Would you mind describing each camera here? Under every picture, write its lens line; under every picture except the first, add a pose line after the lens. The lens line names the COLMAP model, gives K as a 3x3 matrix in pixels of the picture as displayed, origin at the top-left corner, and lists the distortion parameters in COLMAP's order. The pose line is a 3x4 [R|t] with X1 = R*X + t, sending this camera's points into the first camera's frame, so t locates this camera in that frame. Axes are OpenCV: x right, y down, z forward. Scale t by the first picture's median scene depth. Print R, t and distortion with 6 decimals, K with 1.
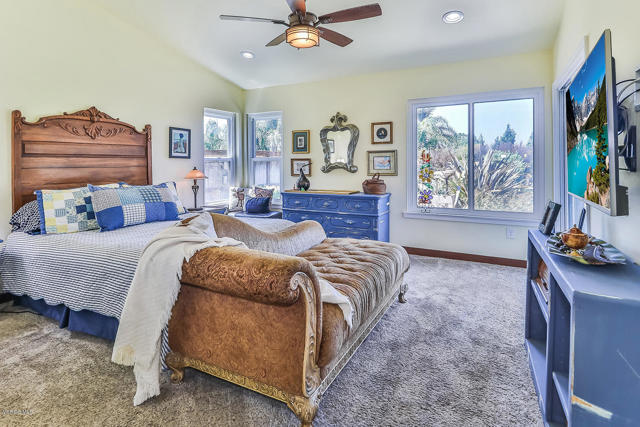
lens RADIAL K [[343.4, 0, 321.1], [0, 343.4, 160.6], [0, 0, 1]] dist [-0.020697, -0.000544]
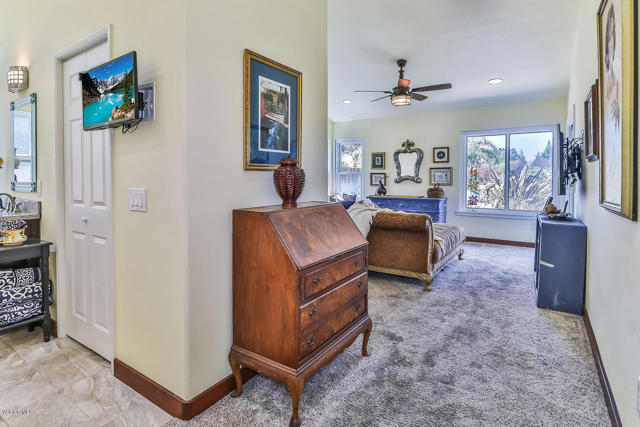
lens RADIAL K [[338.4, 0, 320.0], [0, 338.4, 183.0], [0, 0, 1]] dist [-0.020324, -0.000125]
pose [[0.994450, 0.007893, -0.104915, -0.161116], [-0.005422, 0.999702, 0.023813, 0.003783], [0.105072, -0.023112, 0.994196, -0.405295]]
